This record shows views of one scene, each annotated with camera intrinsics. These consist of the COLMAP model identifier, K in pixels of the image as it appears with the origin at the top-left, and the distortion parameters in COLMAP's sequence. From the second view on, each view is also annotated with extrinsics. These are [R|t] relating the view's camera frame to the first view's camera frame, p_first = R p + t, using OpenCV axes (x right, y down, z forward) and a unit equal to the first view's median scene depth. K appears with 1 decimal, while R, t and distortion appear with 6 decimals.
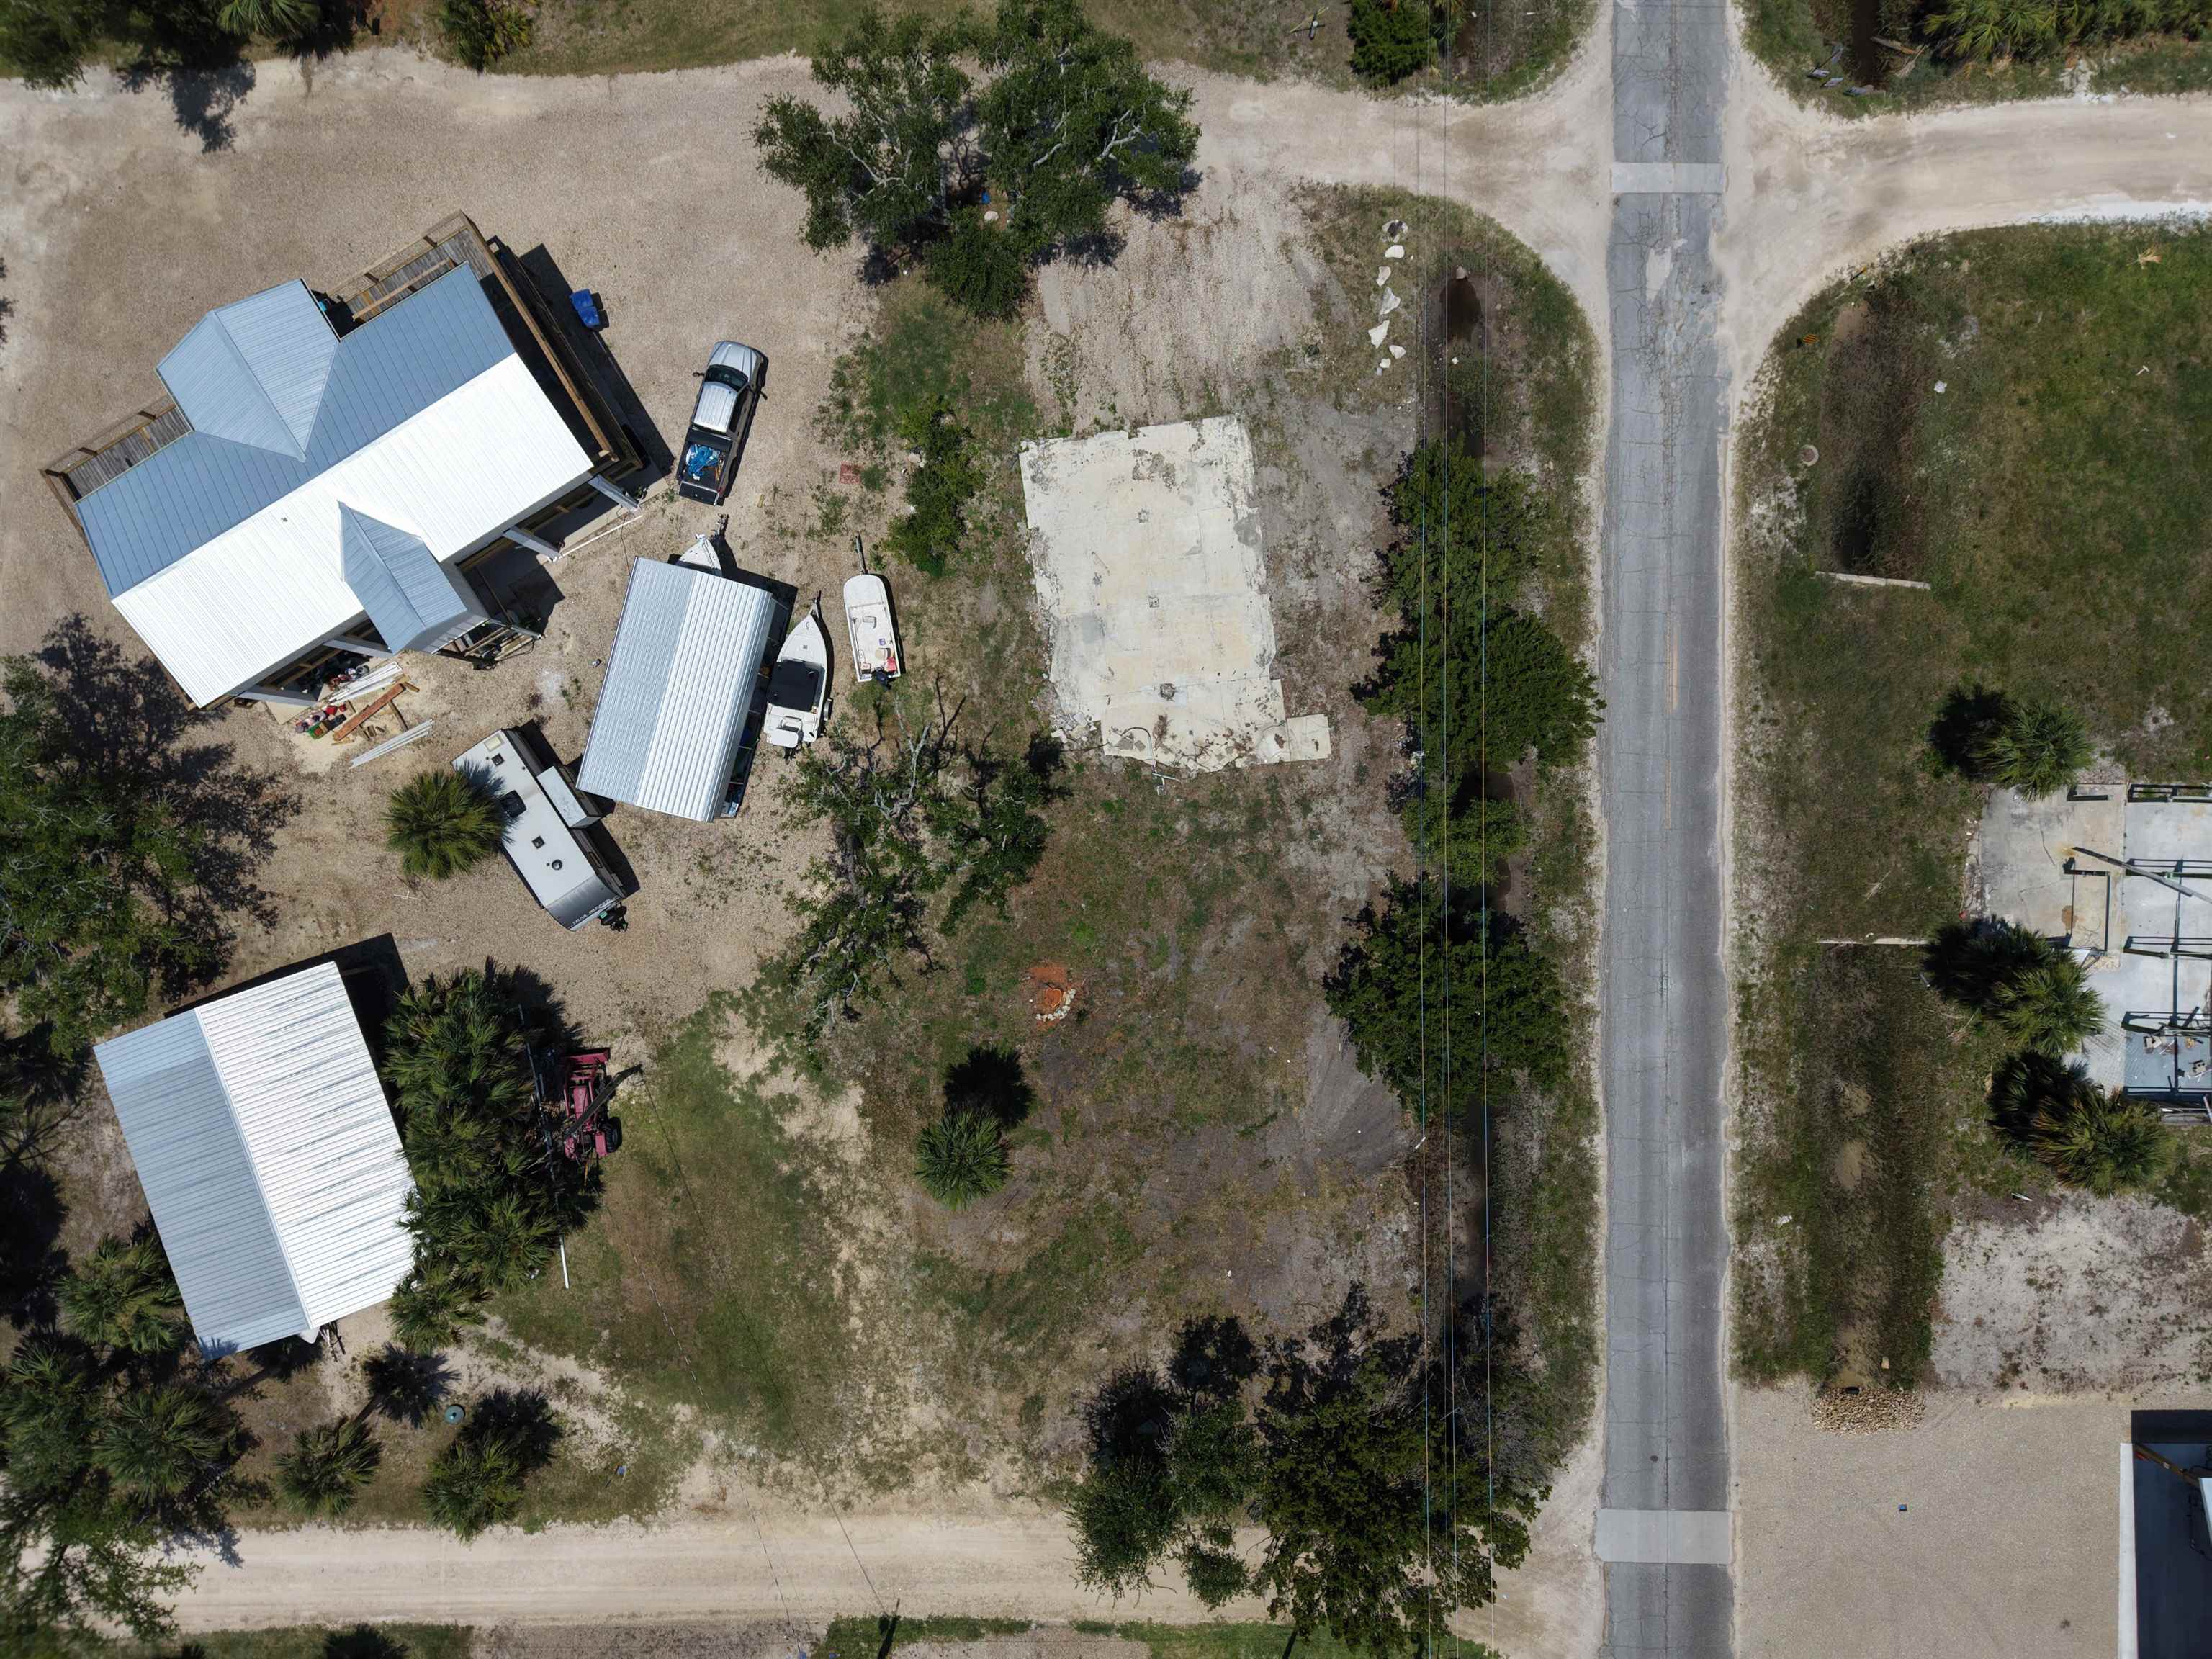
lens RADIAL K [[1475.2, 0, 1098.3], [0, 1475.2, 829.7], [0, 0, 1]] dist [0.056742, -0.071529]
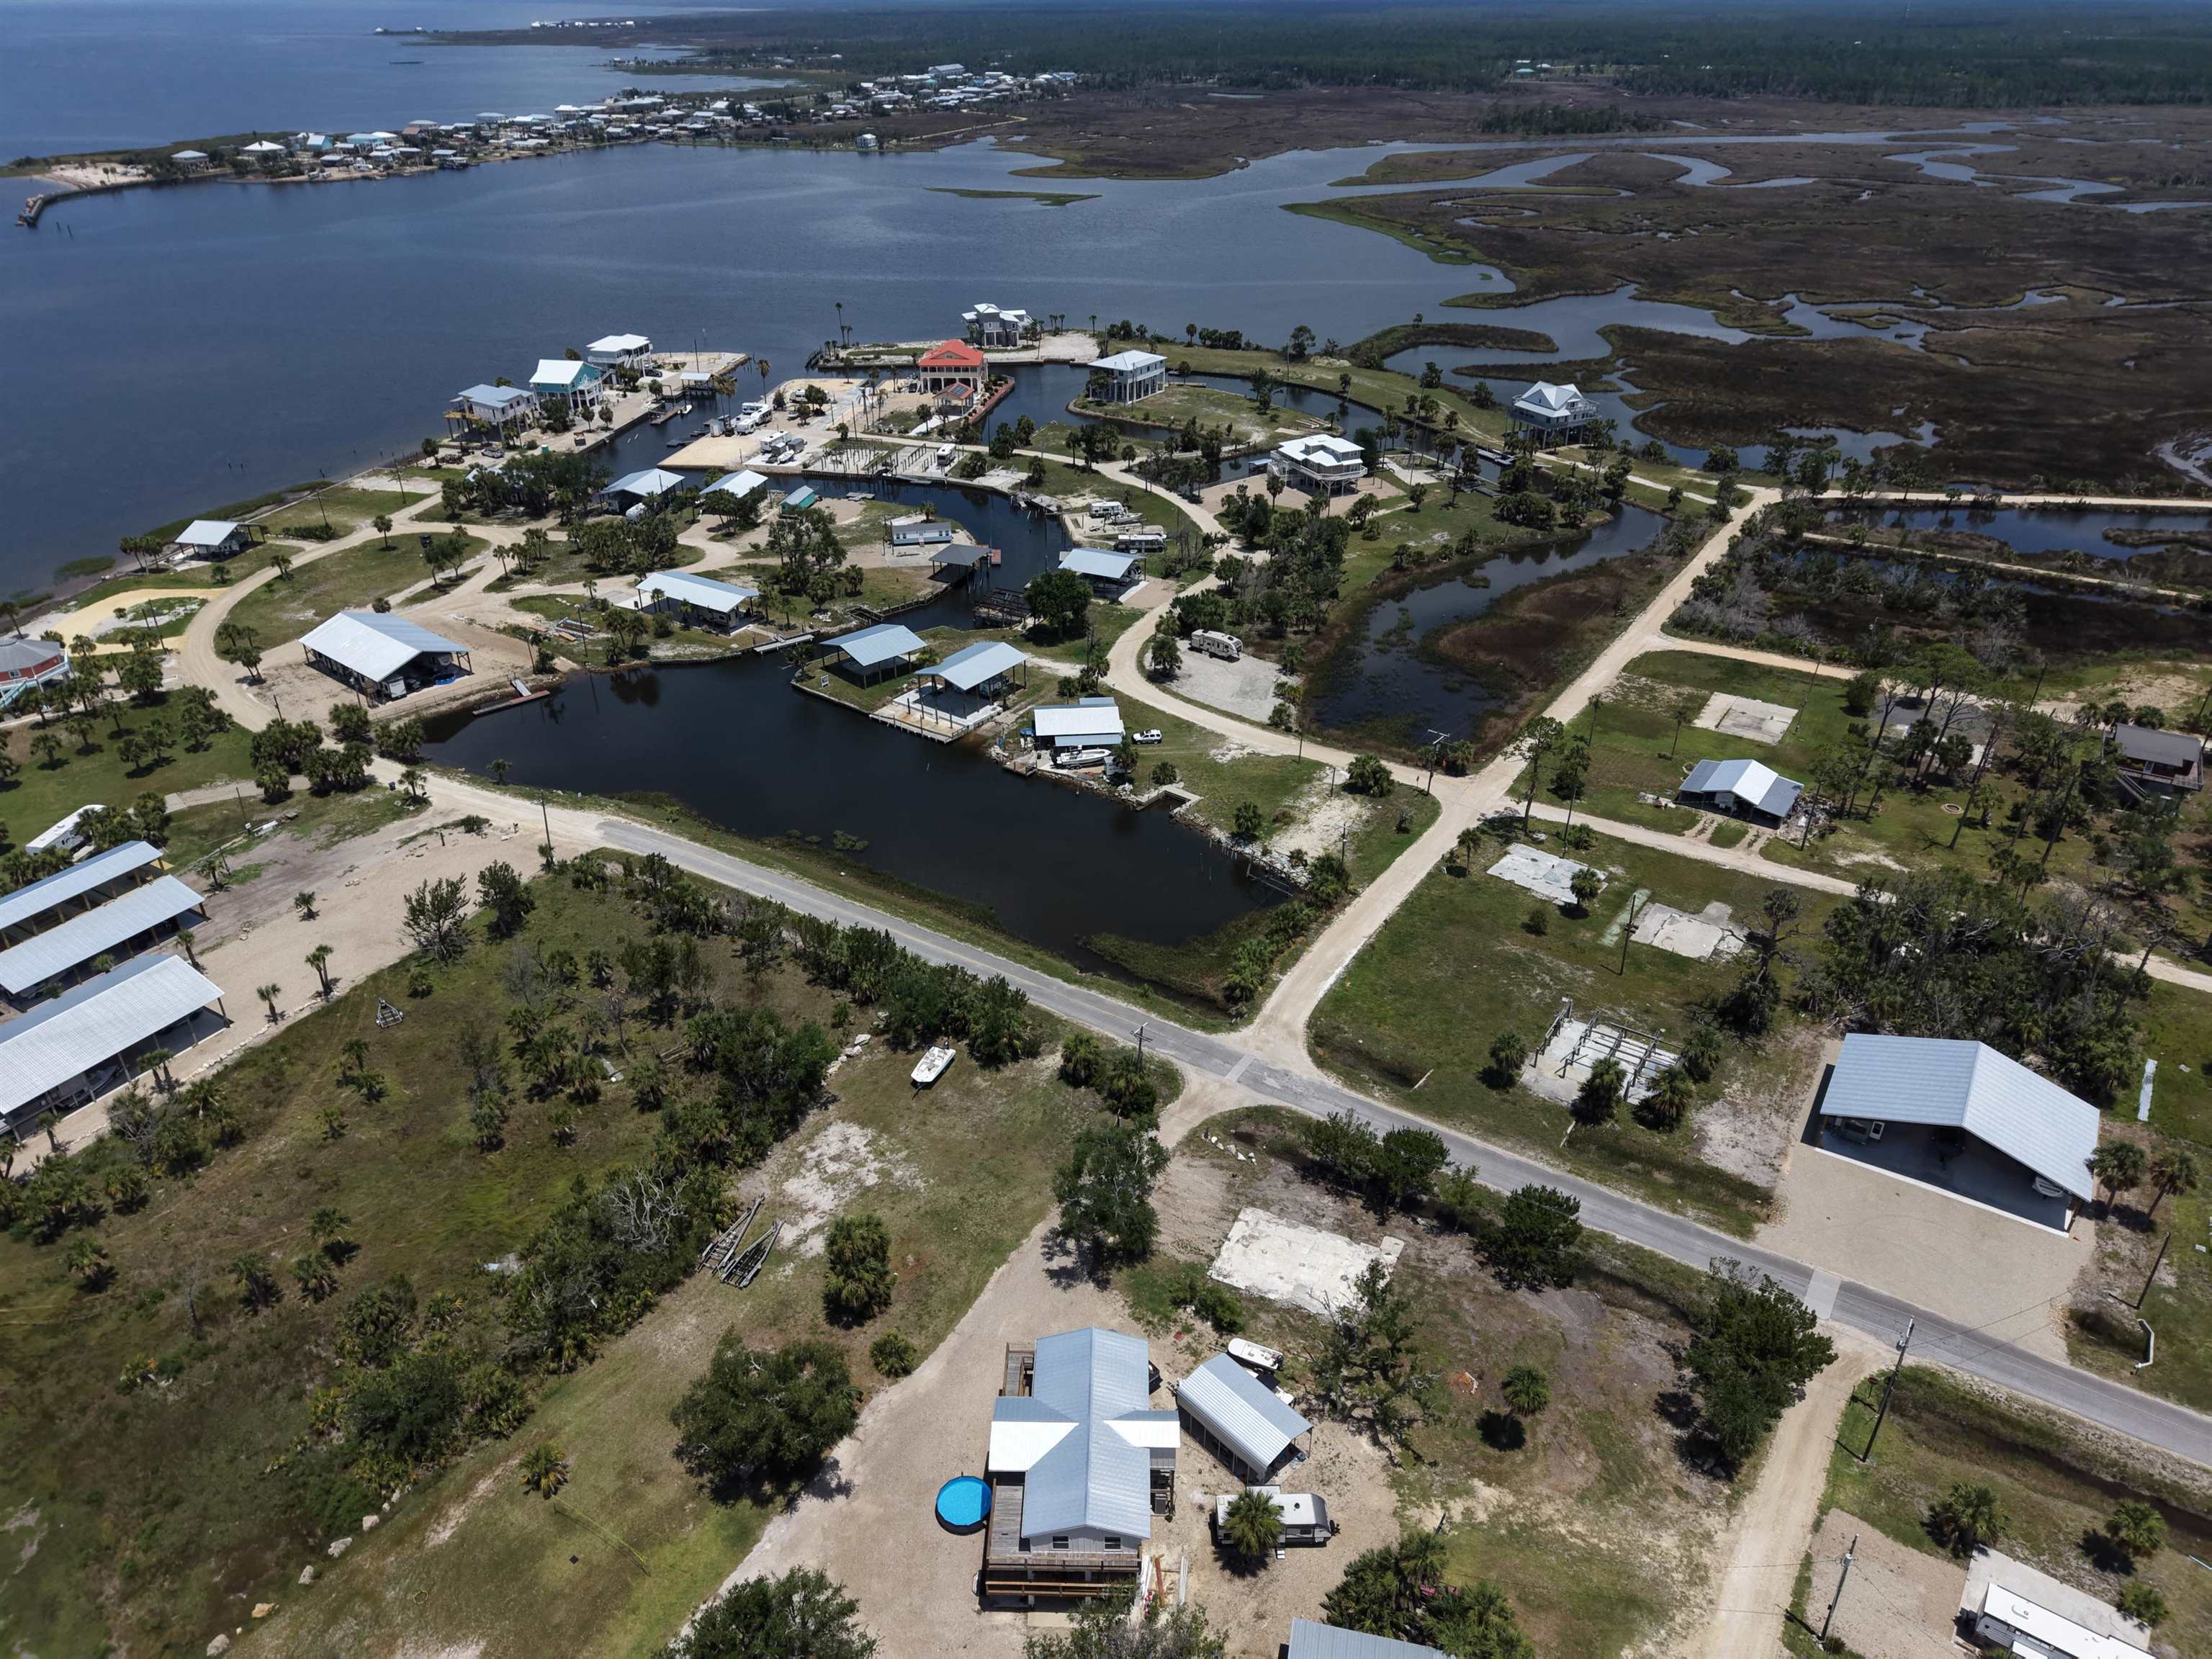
lens RADIAL K [[1442.1, 0, 1098.8], [0, 1442.1, 882.7], [0, 0, 1]] dist [0.025527, -0.023210]
pose [[0.542115, -0.444052, 0.713393, -1.352419], [0.840234, 0.275436, -0.467057, 0.415954], [0.010904, 0.852615, 0.522426, -0.553284]]
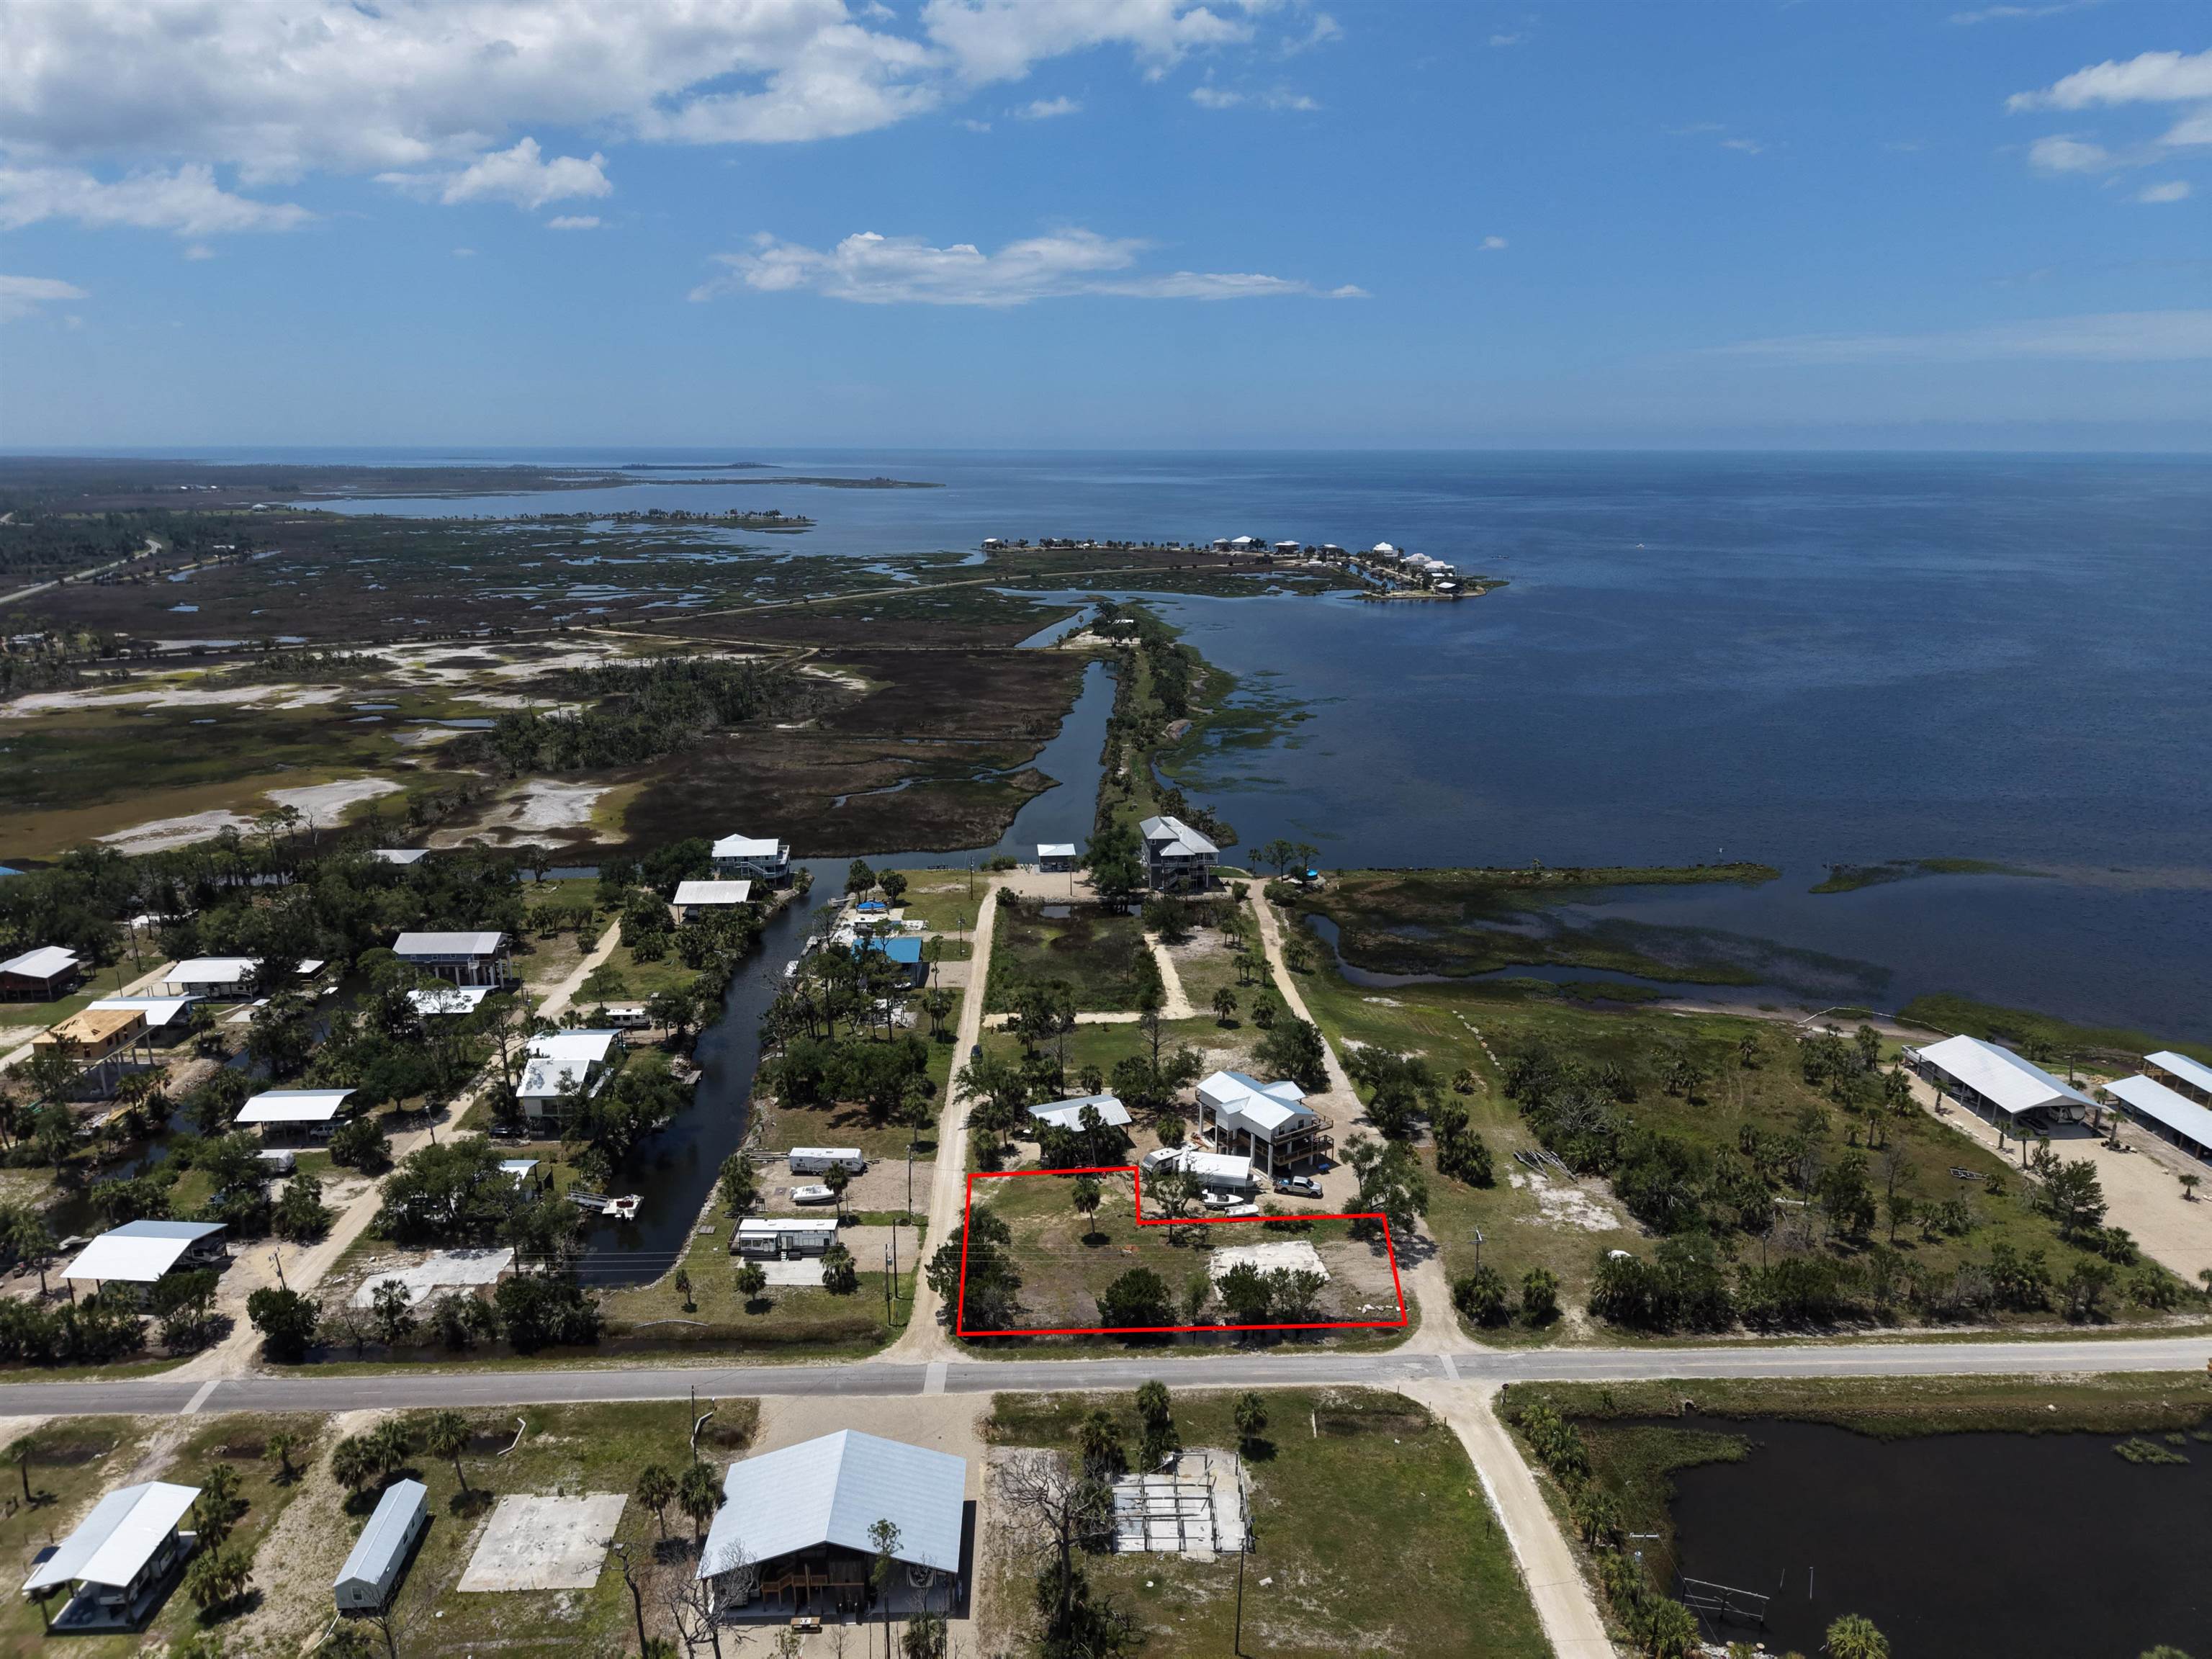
lens RADIAL K [[1472.4, 0, 1100.0], [0, 1472.4, 822.3], [0, 0, 1]] dist [0.052140, -0.046320]
pose [[0.037017, 0.250053, -0.967524, 2.664298], [-0.999260, -0.000829, -0.038446, 0.288217], [-0.010416, 0.968232, 0.249838, -0.596636]]
